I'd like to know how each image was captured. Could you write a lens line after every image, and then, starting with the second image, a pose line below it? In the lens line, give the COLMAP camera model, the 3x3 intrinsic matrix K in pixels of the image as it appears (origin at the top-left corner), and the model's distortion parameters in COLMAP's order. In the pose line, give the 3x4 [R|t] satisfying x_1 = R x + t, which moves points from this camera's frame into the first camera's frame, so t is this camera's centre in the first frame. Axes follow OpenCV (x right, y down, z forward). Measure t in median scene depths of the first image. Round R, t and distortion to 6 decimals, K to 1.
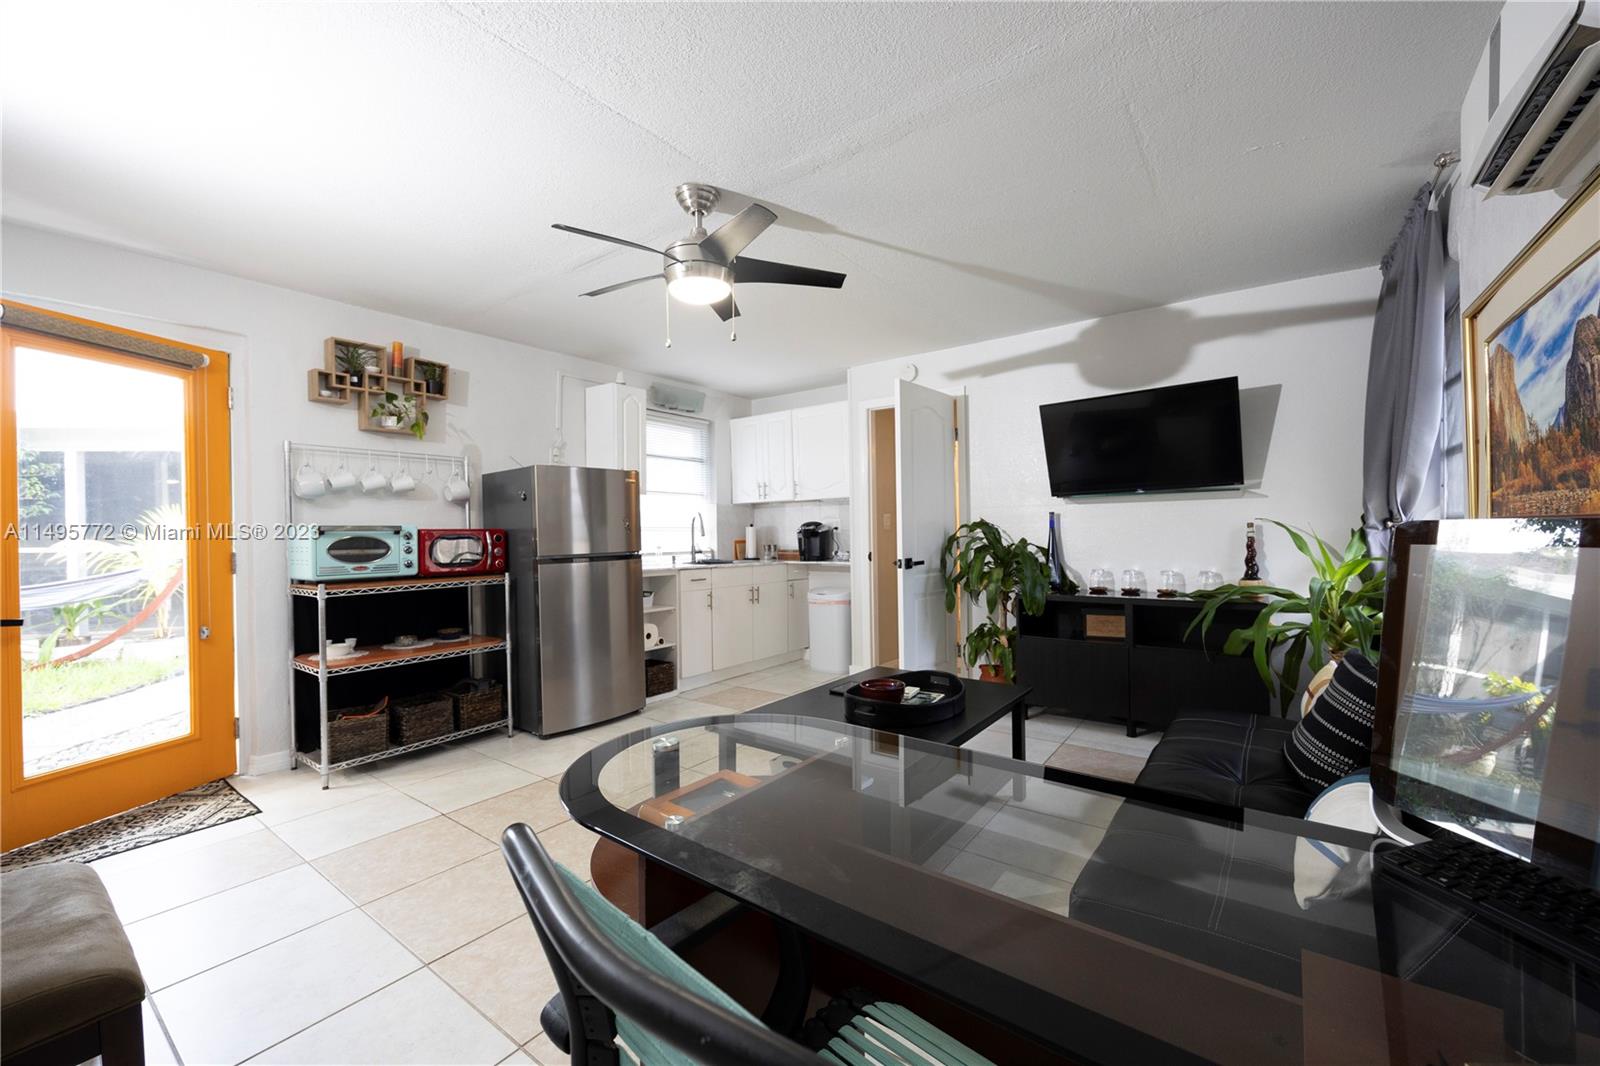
lens RADIAL K [[635.7, 0, 793.1], [0, 635.7, 533.5], [0, 0, 1]] dist [-0.002640, -0.000188]
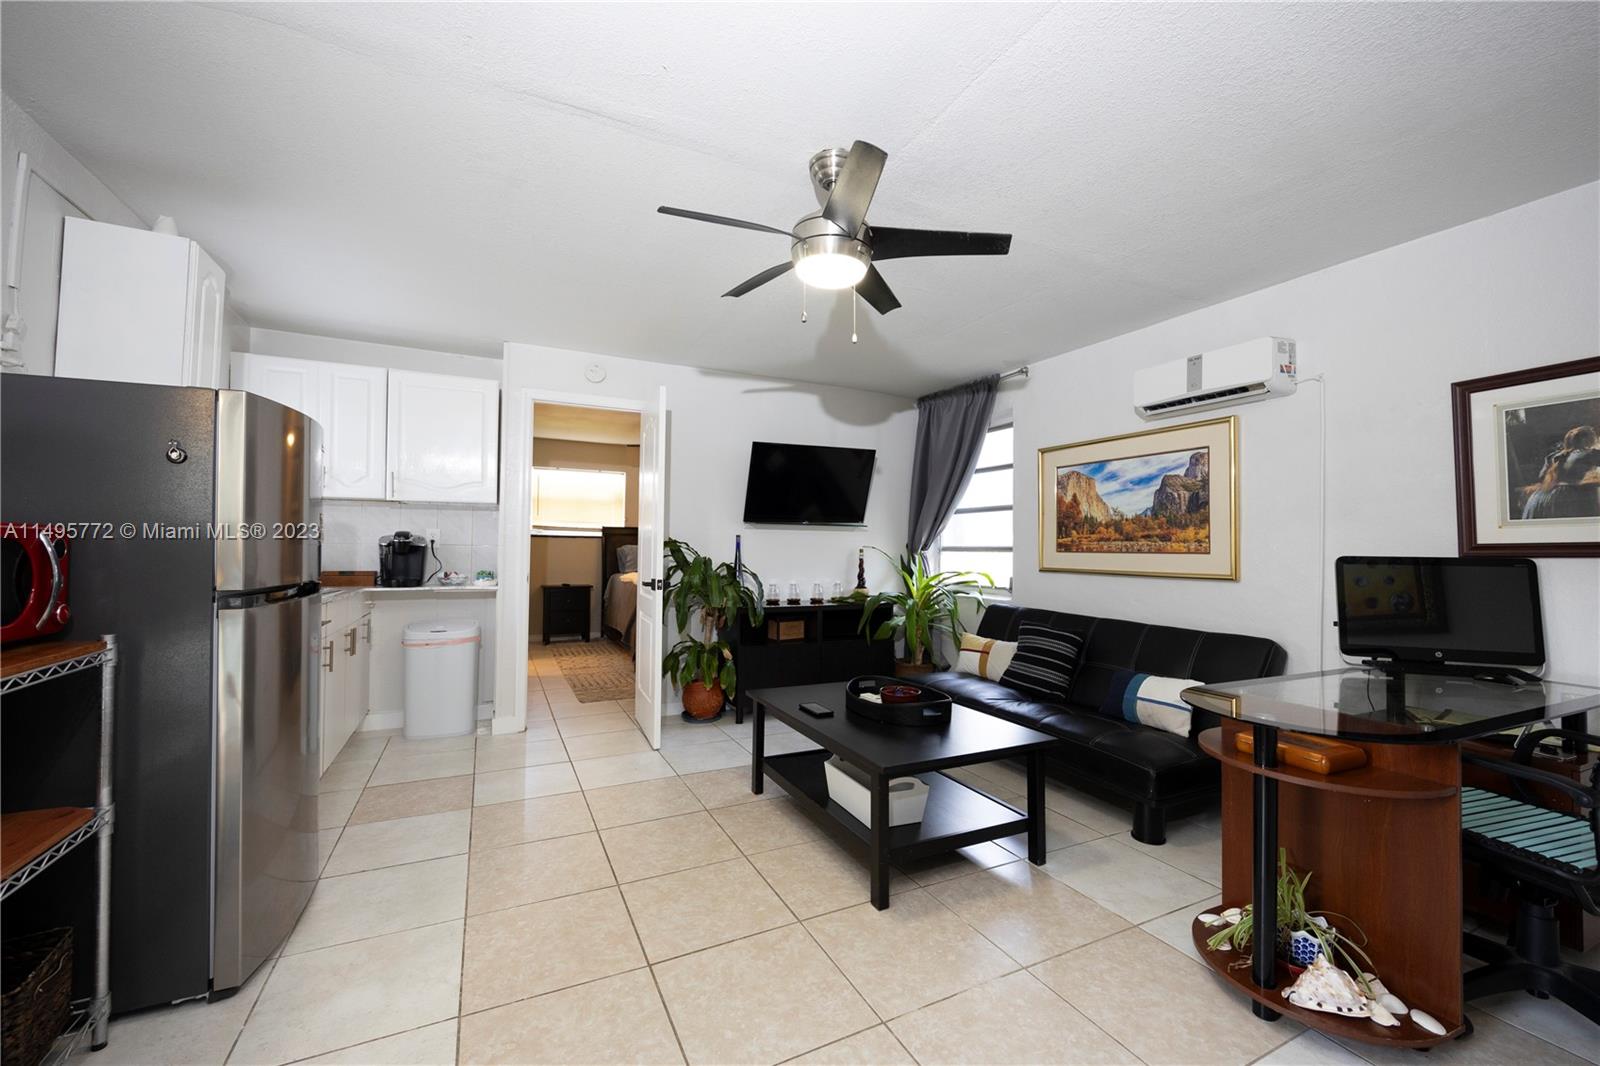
lens RADIAL K [[635.7, 0, 795.1], [0, 635.7, 540.2], [0, 0, 1]] dist [-0.002640, -0.000188]
pose [[0.457312, 0.032997, 0.888694, -0.609014], [-0.017021, 0.999453, -0.028351, 0.005600], [-0.889143, -0.002162, 0.457624, 0.433132]]
